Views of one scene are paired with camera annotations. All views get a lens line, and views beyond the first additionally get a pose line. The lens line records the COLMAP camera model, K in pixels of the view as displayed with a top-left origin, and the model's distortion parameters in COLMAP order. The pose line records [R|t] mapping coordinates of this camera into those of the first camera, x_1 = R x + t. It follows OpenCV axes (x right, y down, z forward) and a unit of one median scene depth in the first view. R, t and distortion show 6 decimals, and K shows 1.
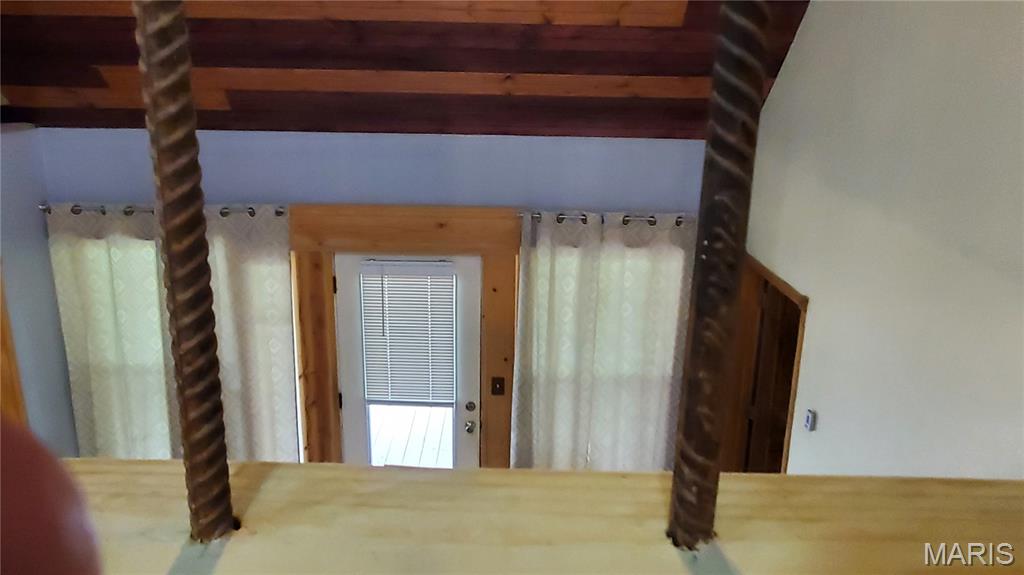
lens RADIAL K [[757.7, 0, 509.6], [0, 757.7, 281.5], [0, 0, 1]] dist [0.004843, 0.000393]
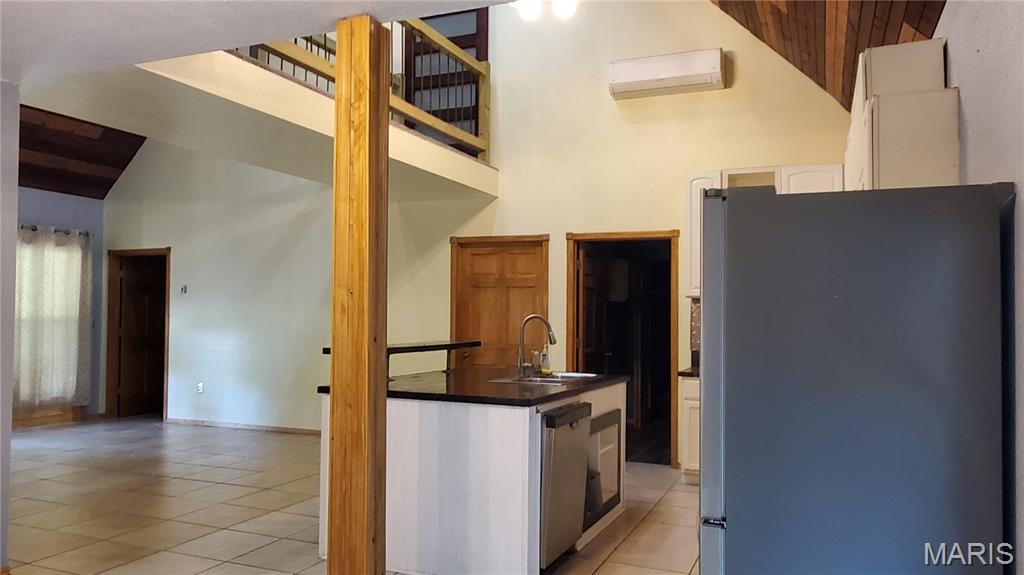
lens RADIAL K [[753.5, 0, 510.0], [0, 753.5, 290.9], [0, 0, 1]] dist [0.018859, 0.002499]
pose [[0.376369, 0.020482, 0.926243, -1.217201], [0.256329, 0.958427, -0.125350, 0.613754], [-0.890304, 0.284601, 0.355472, -0.705075]]
